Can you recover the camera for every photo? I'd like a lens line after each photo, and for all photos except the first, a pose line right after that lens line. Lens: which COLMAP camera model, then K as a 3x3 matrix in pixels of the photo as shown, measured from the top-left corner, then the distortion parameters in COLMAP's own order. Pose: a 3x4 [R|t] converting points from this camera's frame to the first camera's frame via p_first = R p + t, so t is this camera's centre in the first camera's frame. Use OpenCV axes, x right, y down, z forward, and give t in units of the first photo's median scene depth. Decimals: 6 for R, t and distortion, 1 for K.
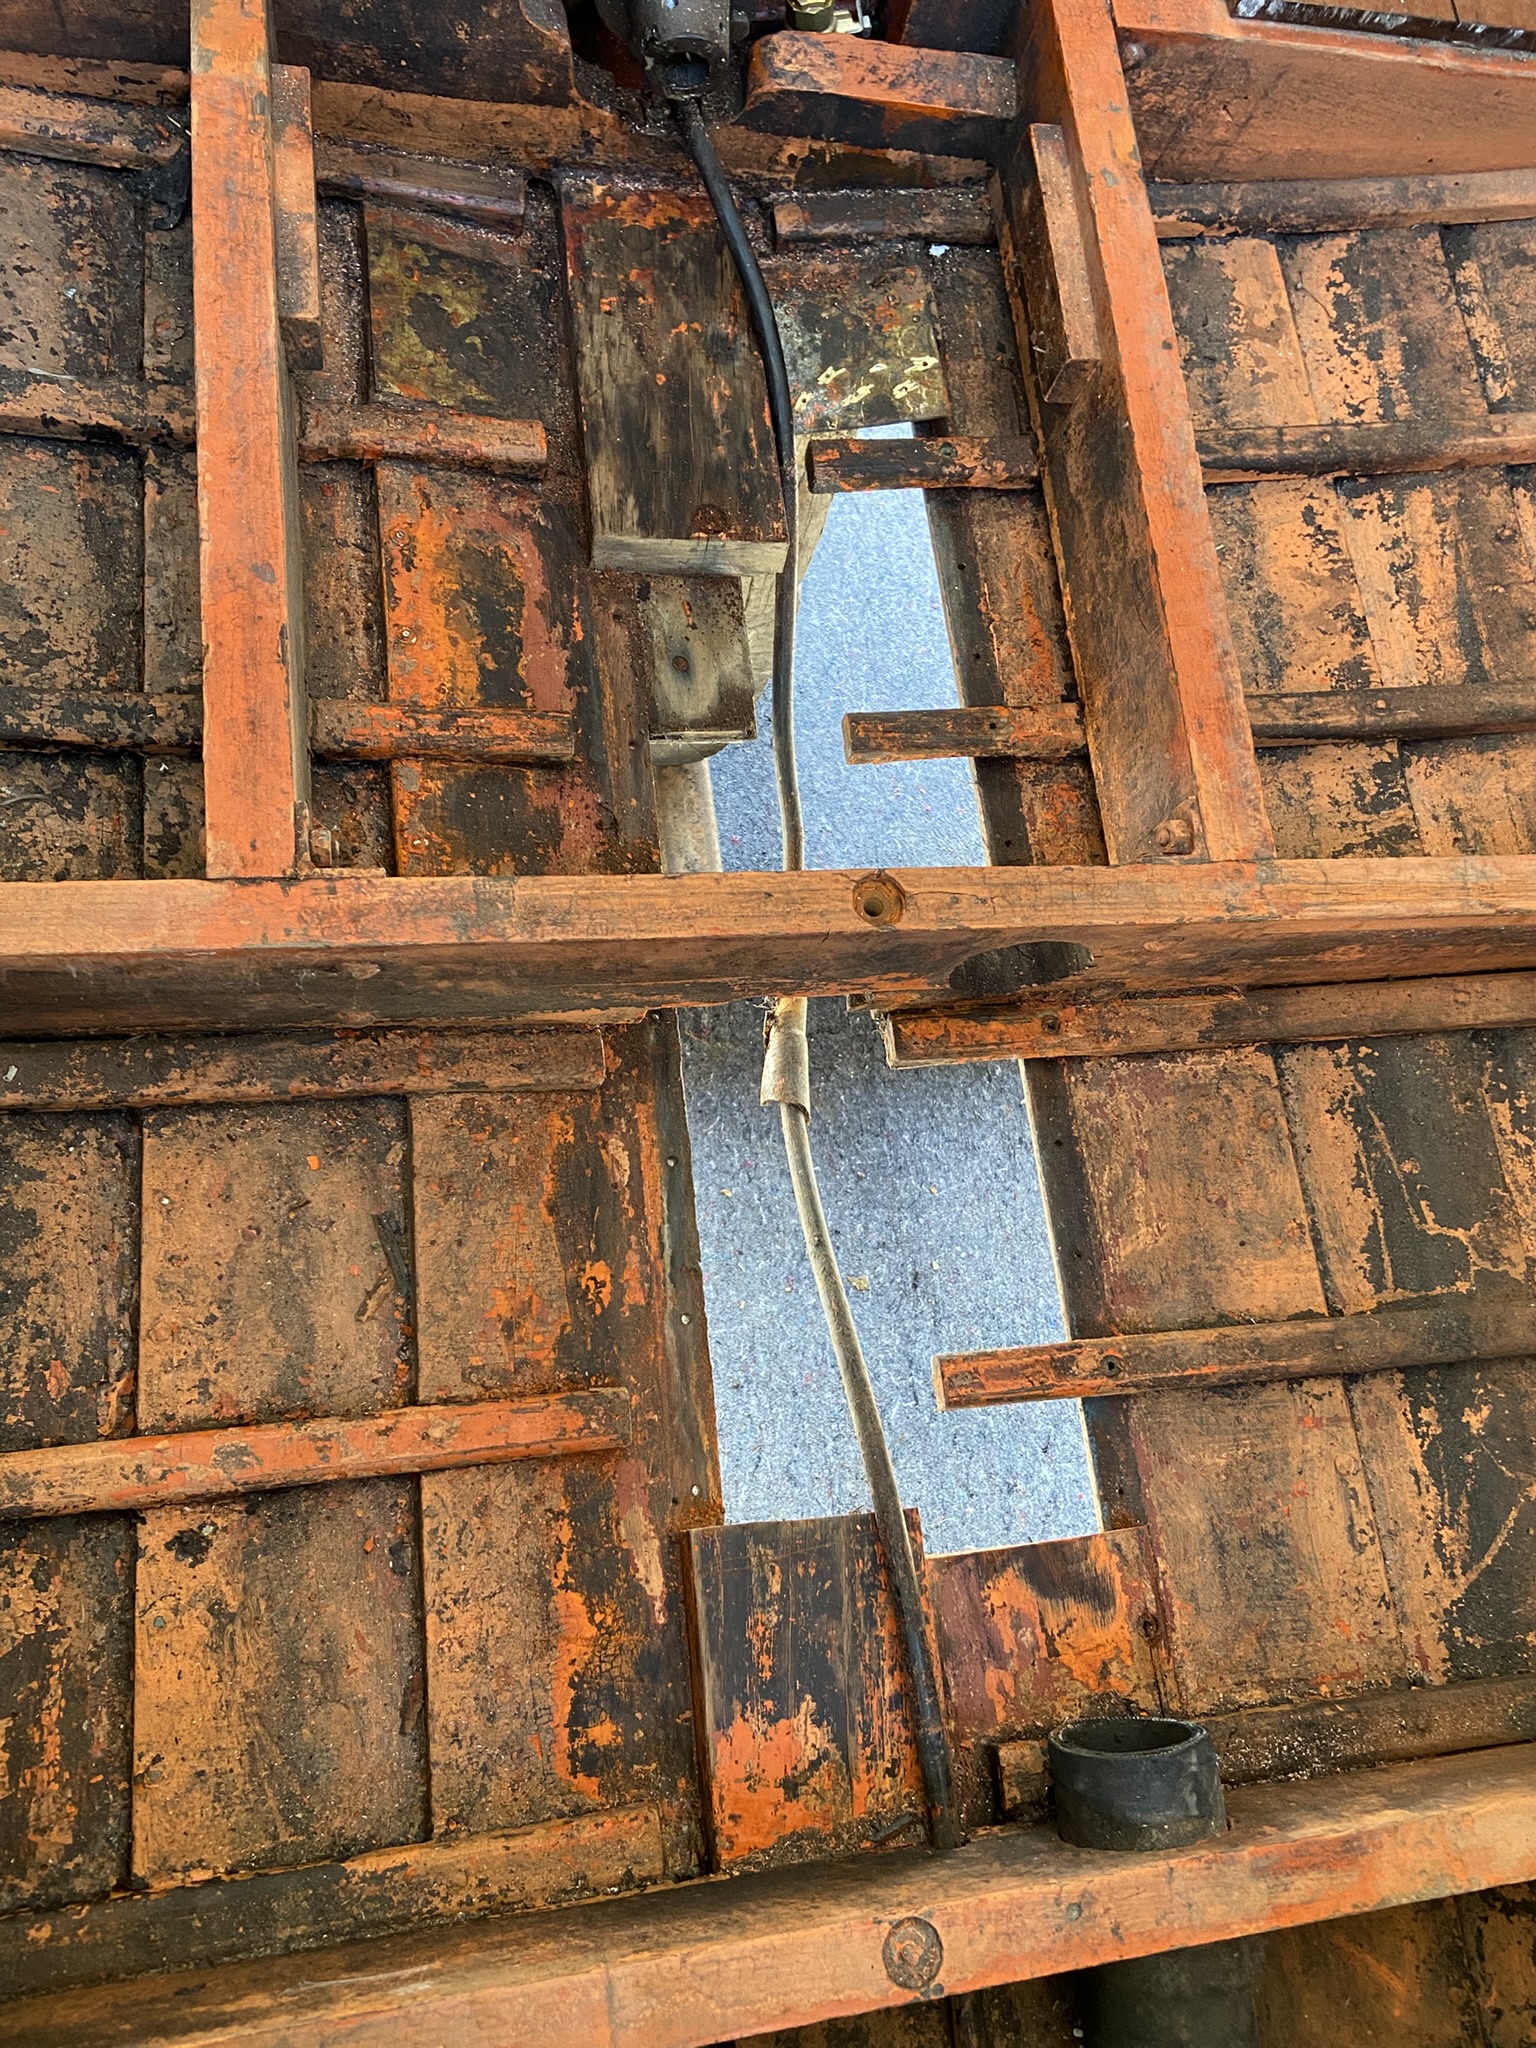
lens RADIAL K [[1487.4, 0, 762.2], [0, 1487.4, 1060.6], [0, 0, 1]] dist [0.117475, -0.161273]
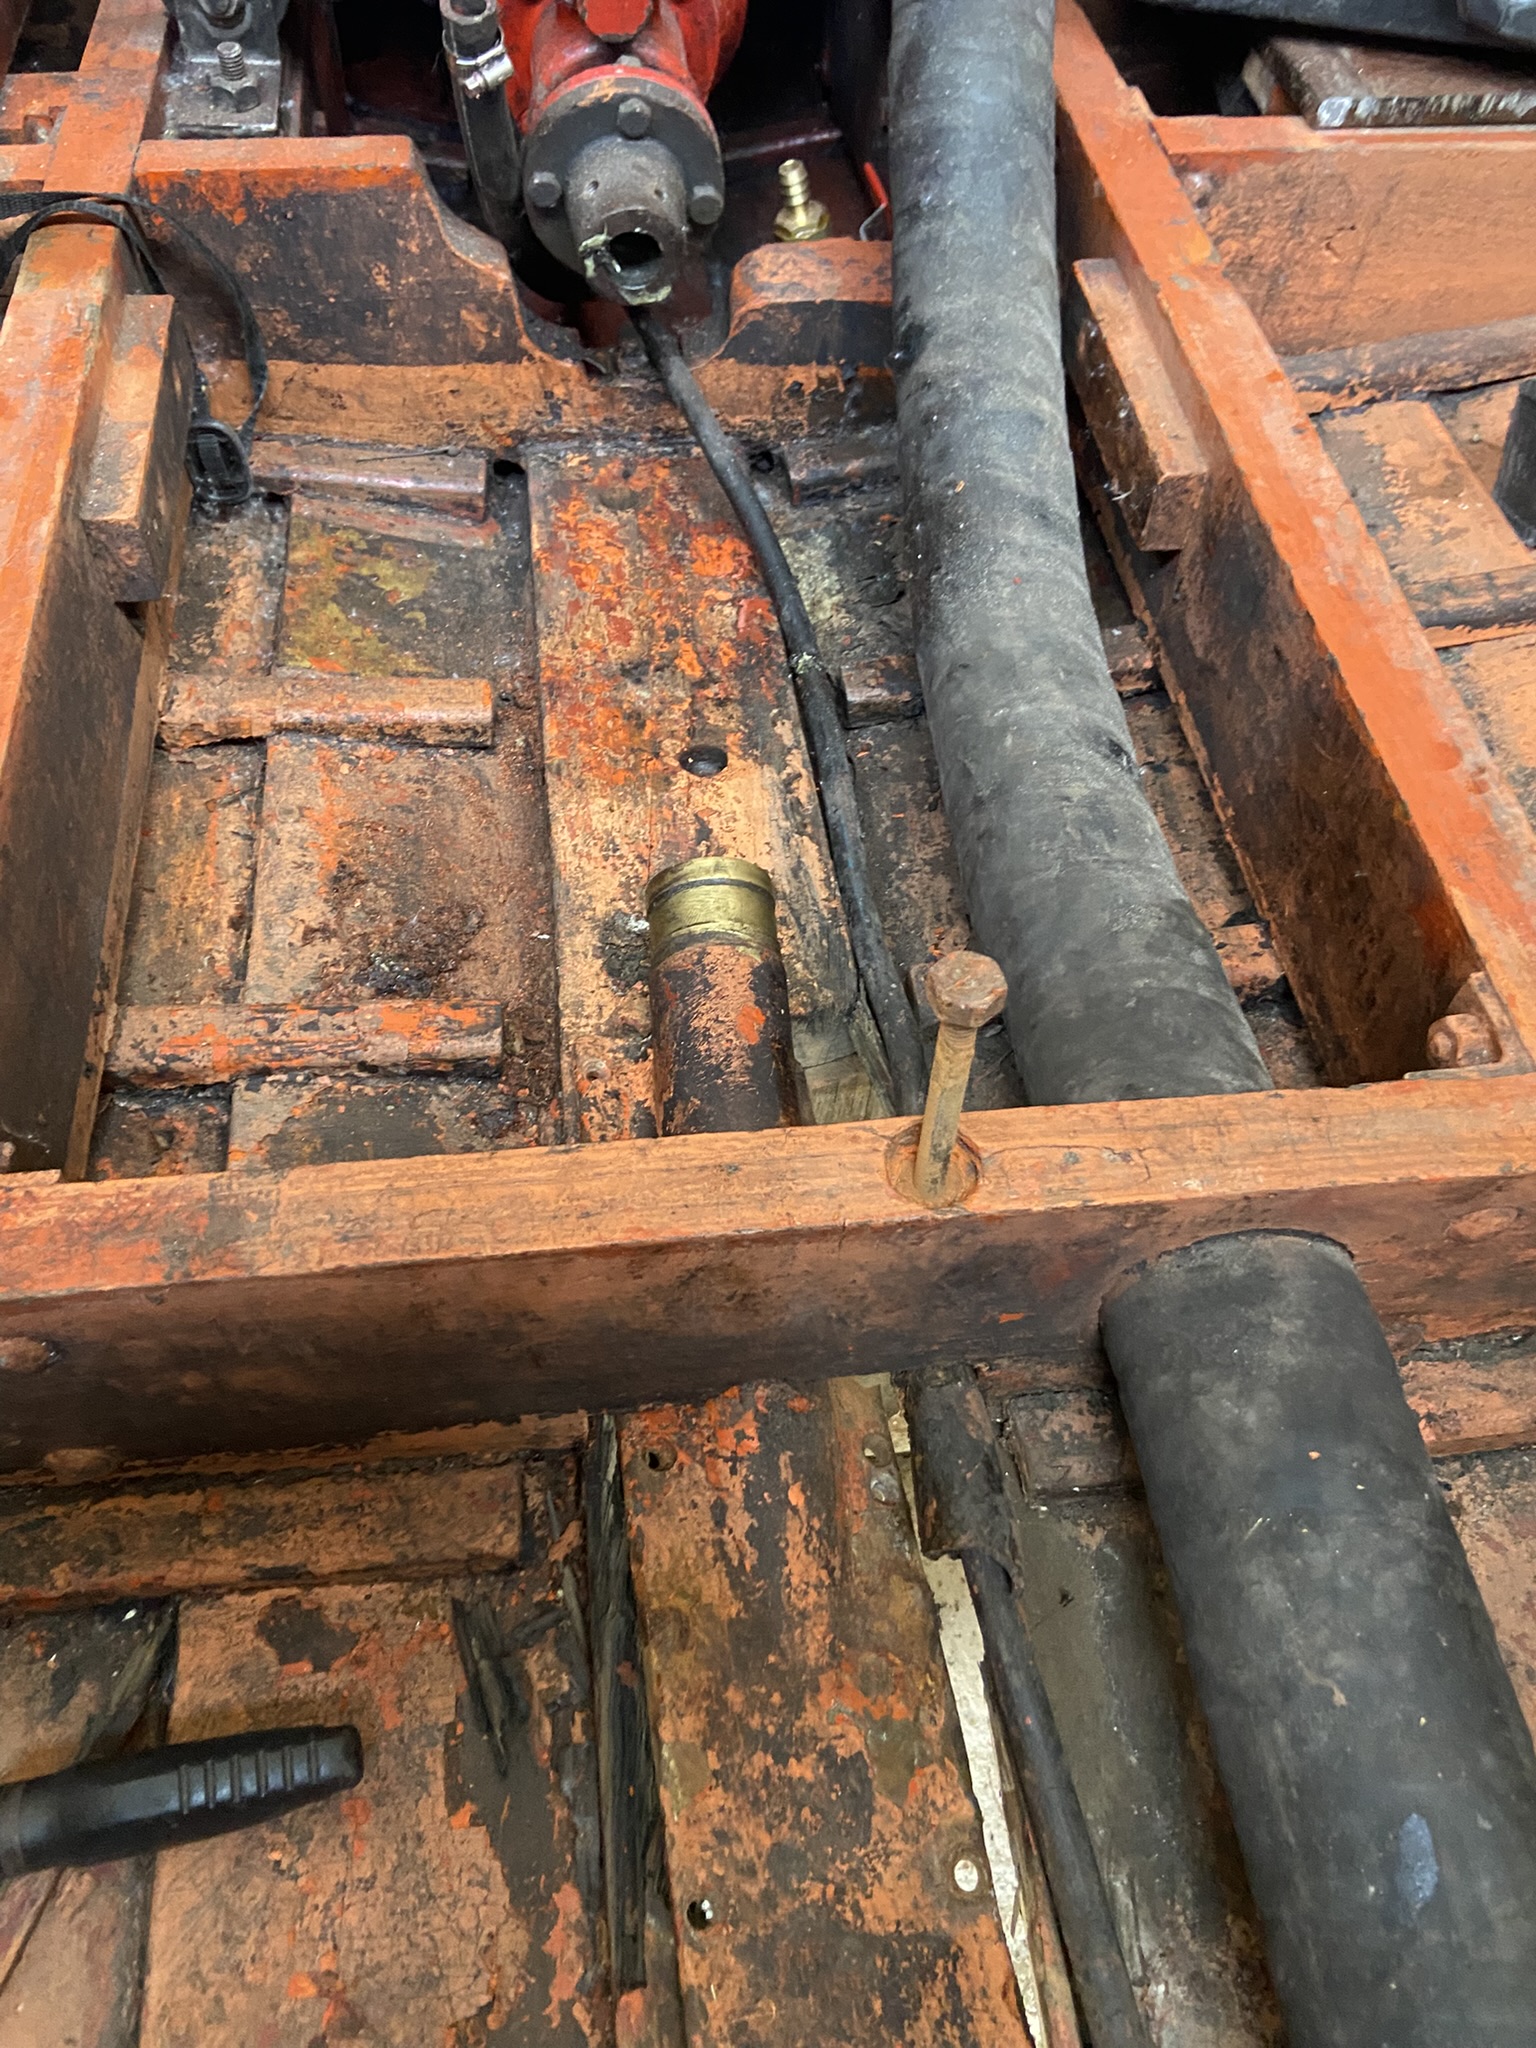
lens RADIAL K [[1487.4, 0, 762.2], [0, 1487.4, 1060.6], [0, 0, 1]] dist [0.117475, -0.161273]
pose [[0.984828, -0.106120, -0.137306, 0.080056], [0.051706, 0.934733, -0.351568, 0.041950], [0.165652, 0.339134, 0.926039, 0.375024]]
